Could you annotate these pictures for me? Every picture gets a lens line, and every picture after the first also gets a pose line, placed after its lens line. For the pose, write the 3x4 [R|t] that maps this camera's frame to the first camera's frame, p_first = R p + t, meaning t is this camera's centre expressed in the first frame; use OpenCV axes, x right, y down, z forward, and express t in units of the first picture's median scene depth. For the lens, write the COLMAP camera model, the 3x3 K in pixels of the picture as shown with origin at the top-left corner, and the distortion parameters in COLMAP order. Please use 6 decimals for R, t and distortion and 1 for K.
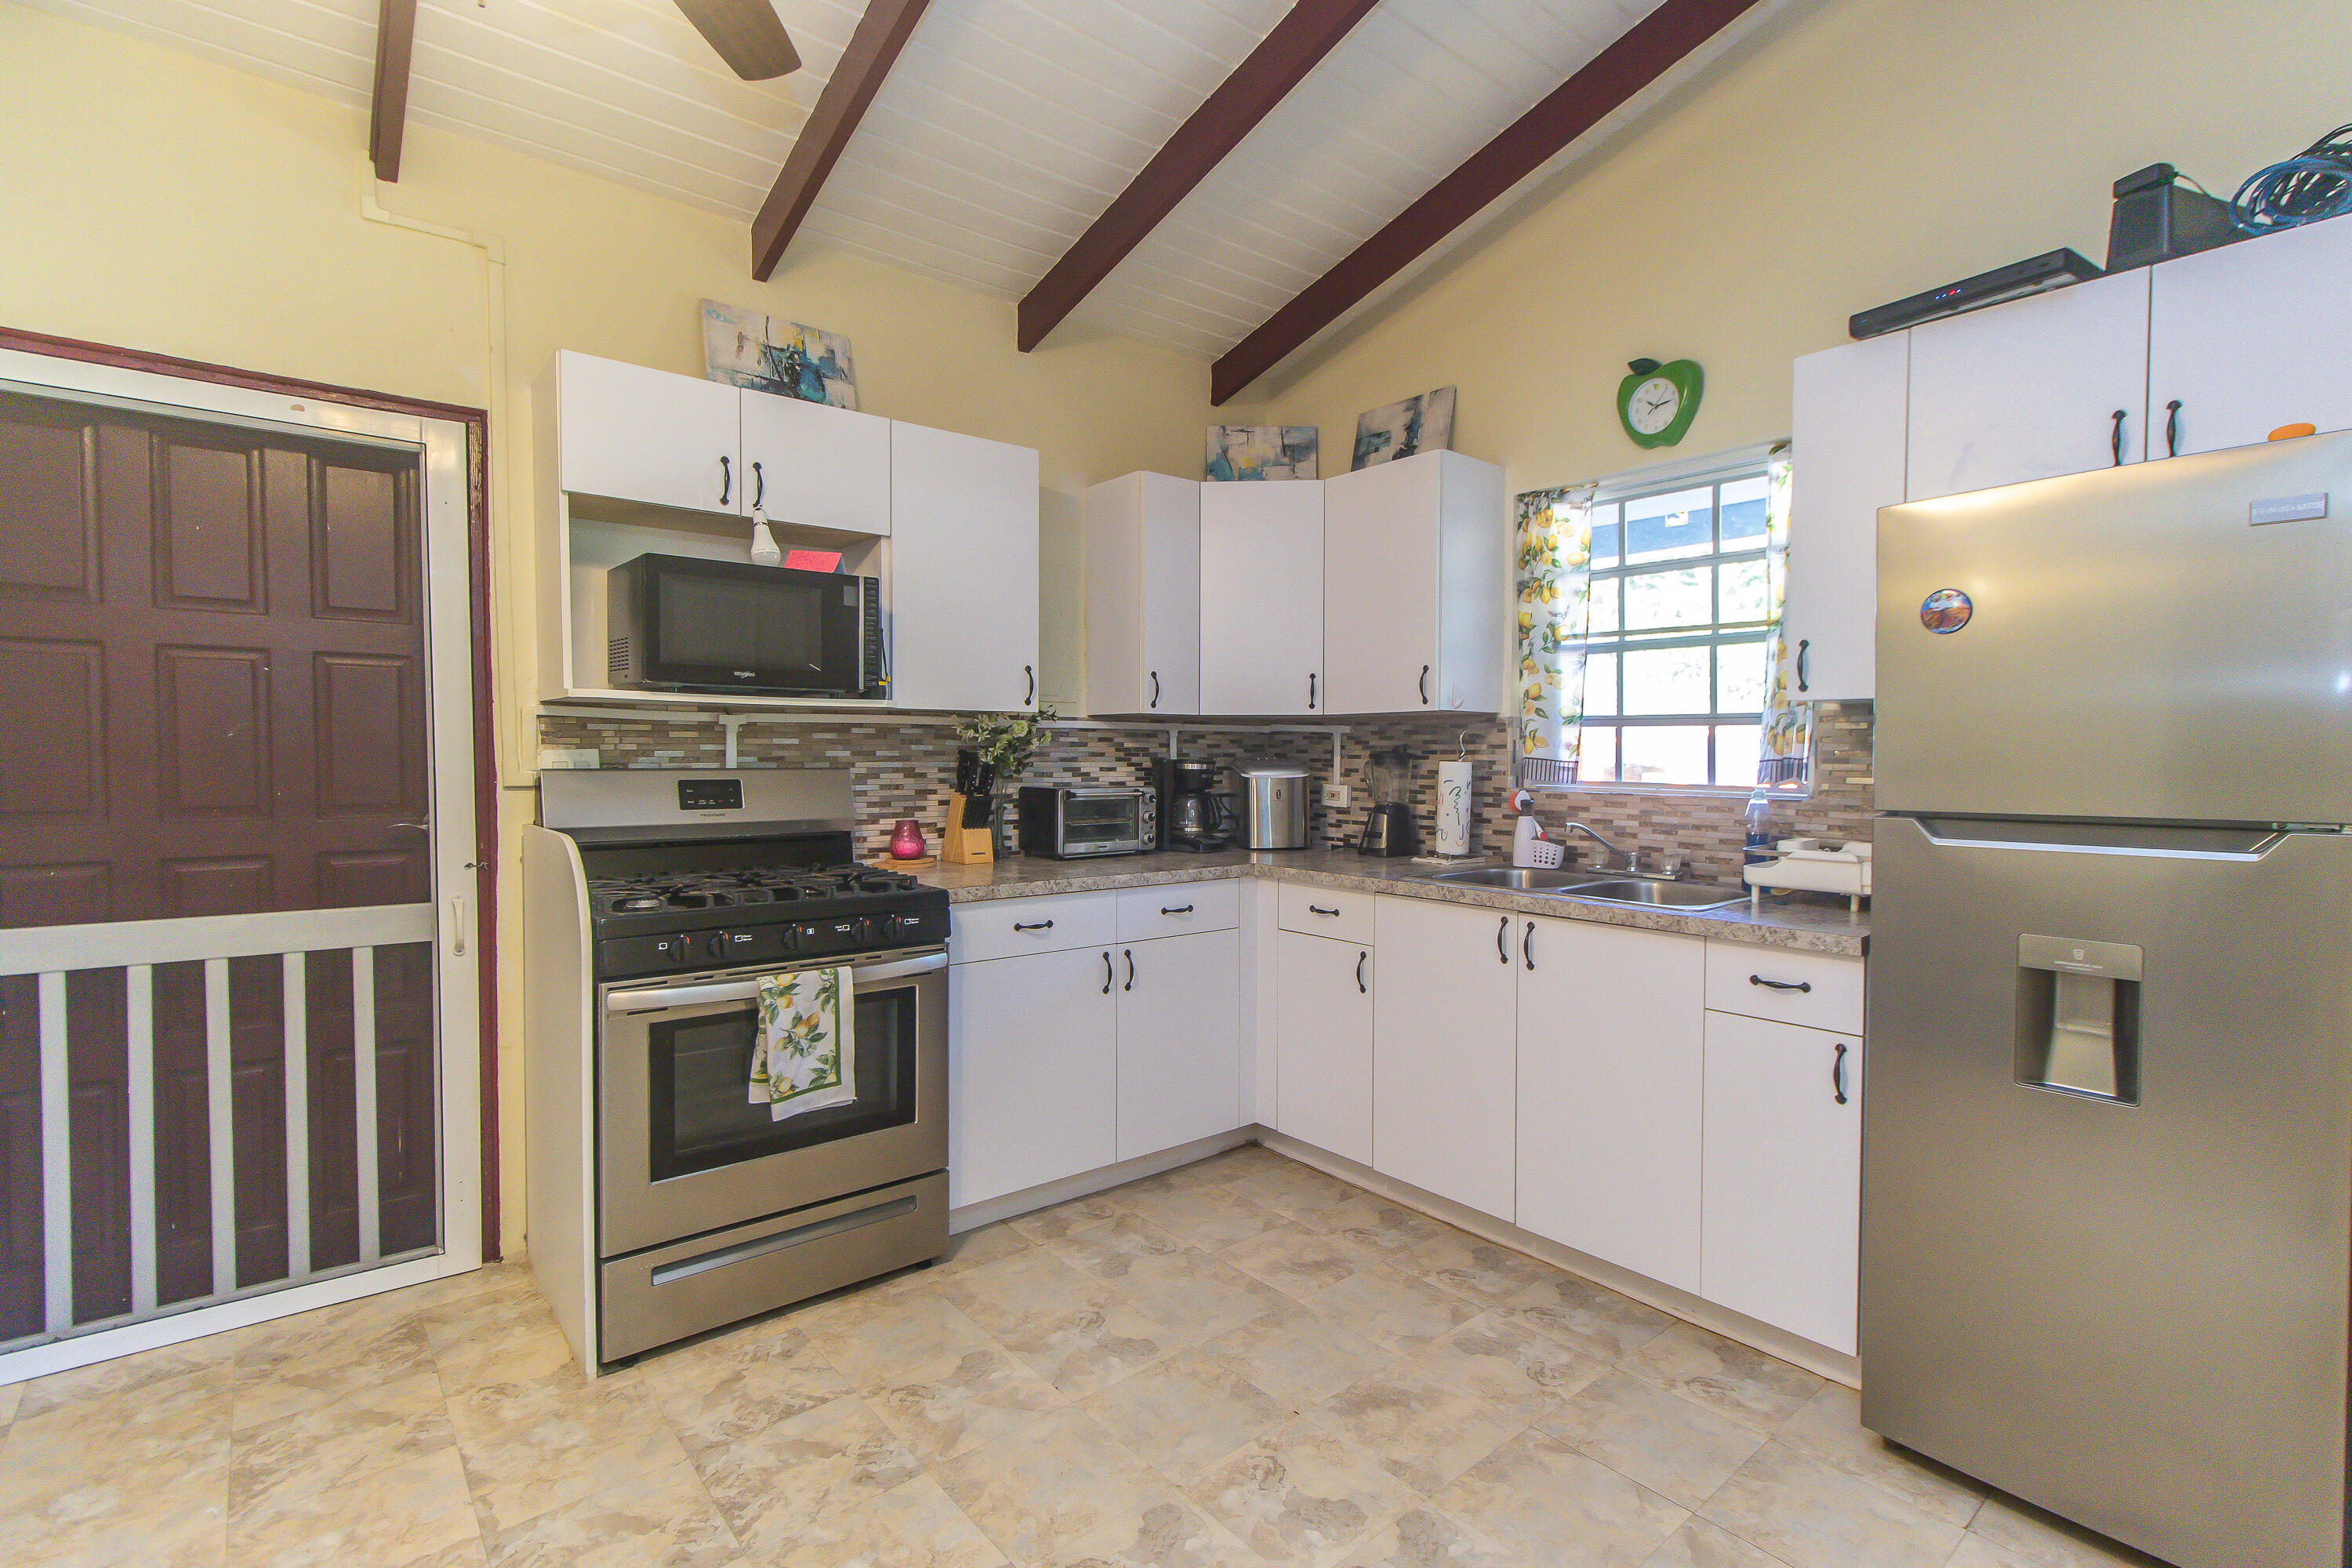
lens RADIAL K [[1088.6, 0, 1206.6], [0, 1088.6, 785.6], [0, 0, 1]] dist [0.000221, 0.000876]
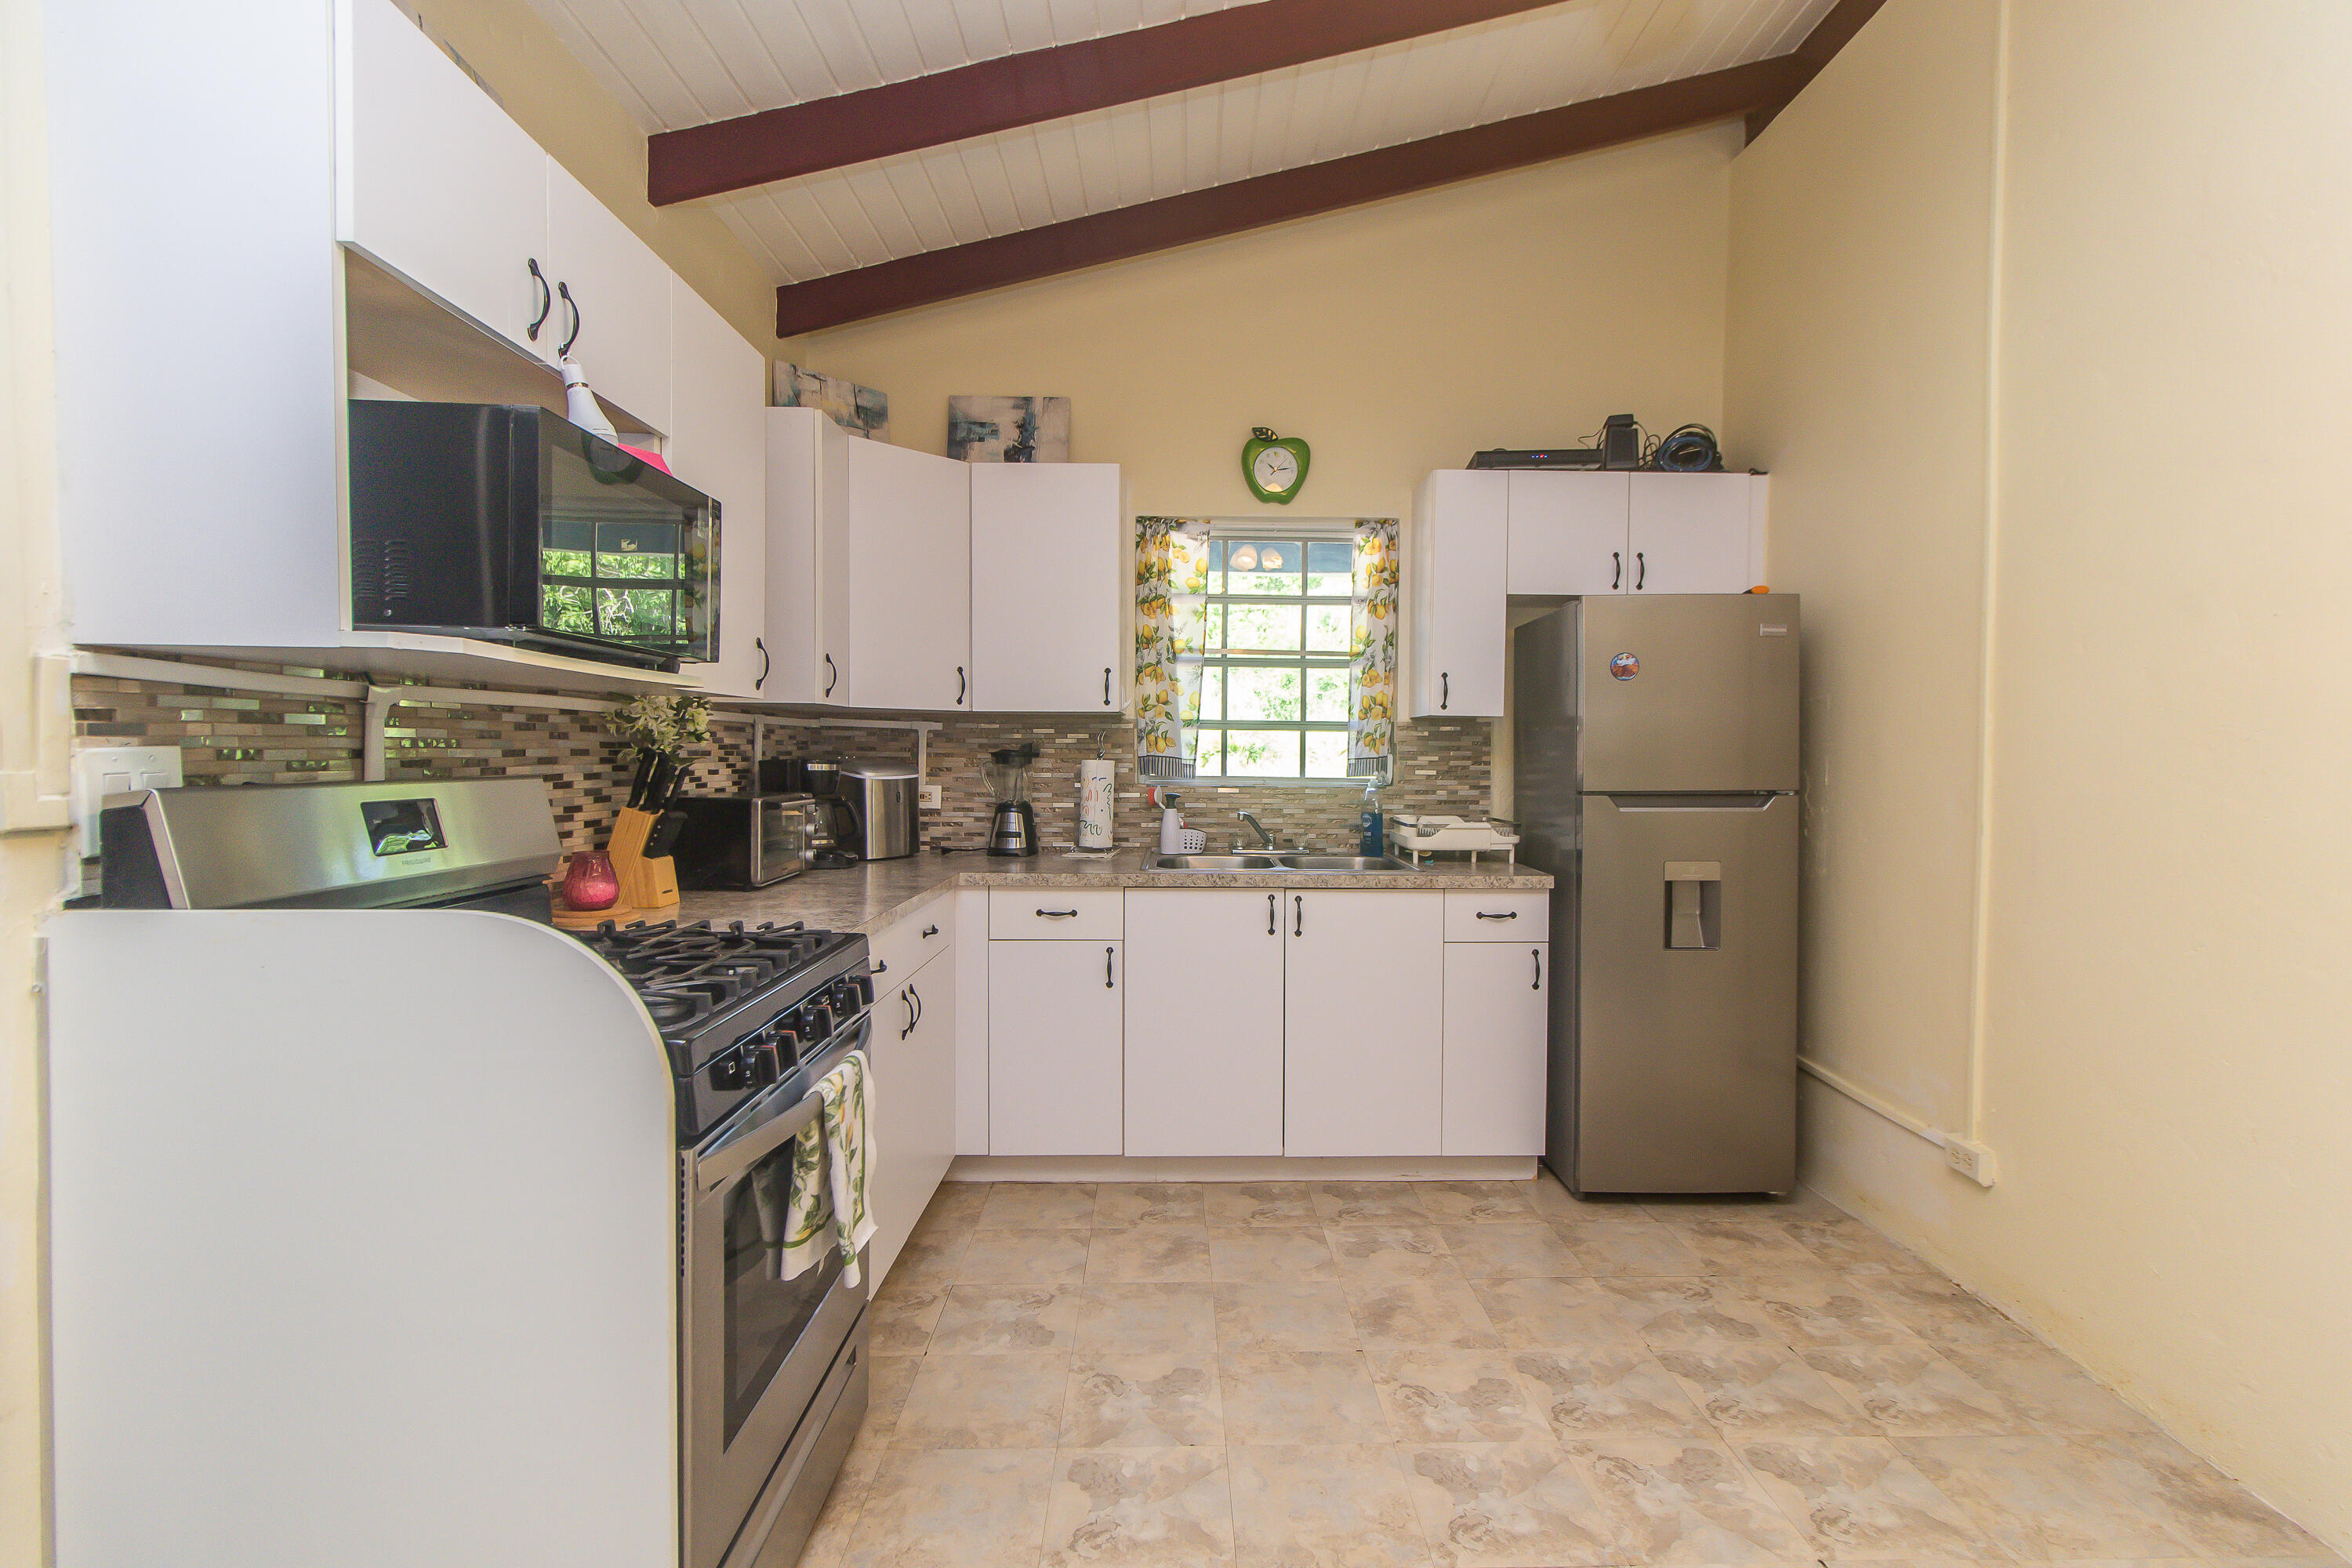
lens RADIAL K [[1093.0, 0, 1190.4], [0, 1093.0, 785.3], [0, 0, 1]] dist [-0.001171, 0.000964]
pose [[0.625102, -0.024115, 0.780170, -0.608992], [0.020154, 0.999688, 0.014752, -0.012764], [-0.780283, 0.006502, 0.625393, 0.302503]]
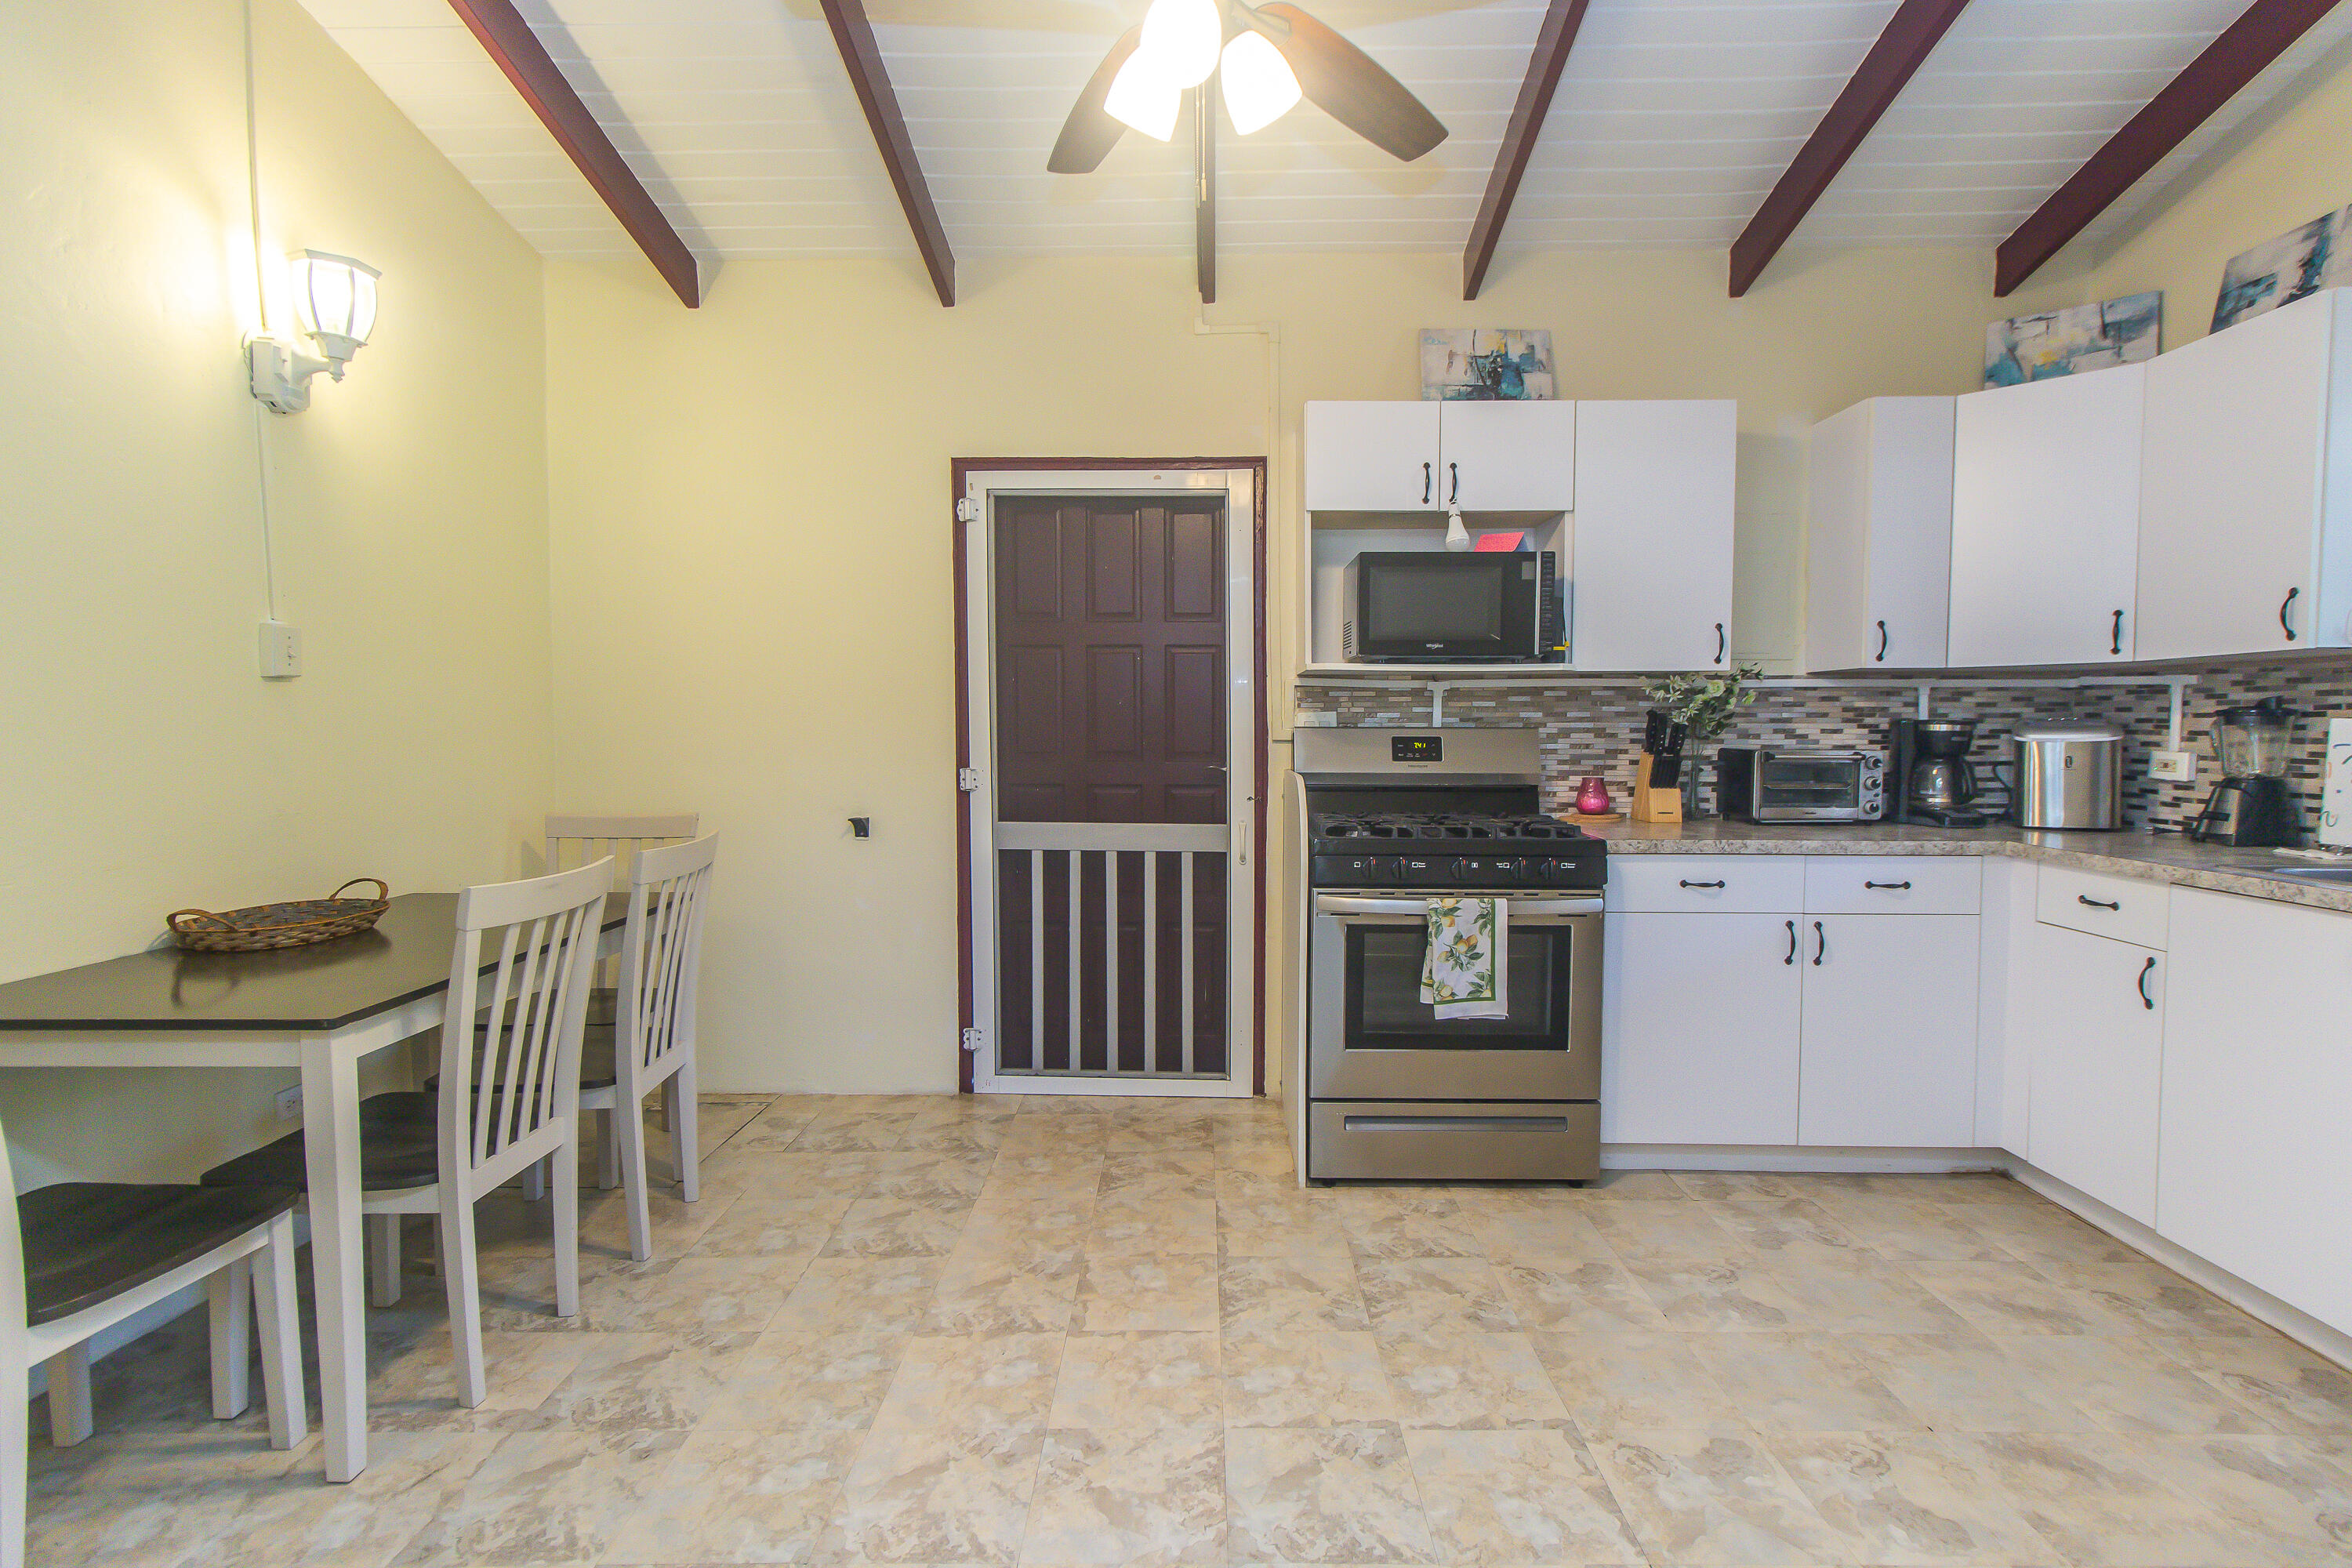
lens RADIAL K [[1105.1, 0, 1188.0], [0, 1105.1, 780.3], [0, 0, 1]] dist [-0.000104, 0.000880]
pose [[0.750891, 0.029185, -0.659781, 0.145802], [-0.017630, 0.999553, 0.024150, 0.016667], [0.660190, -0.006502, 0.751070, -0.067752]]
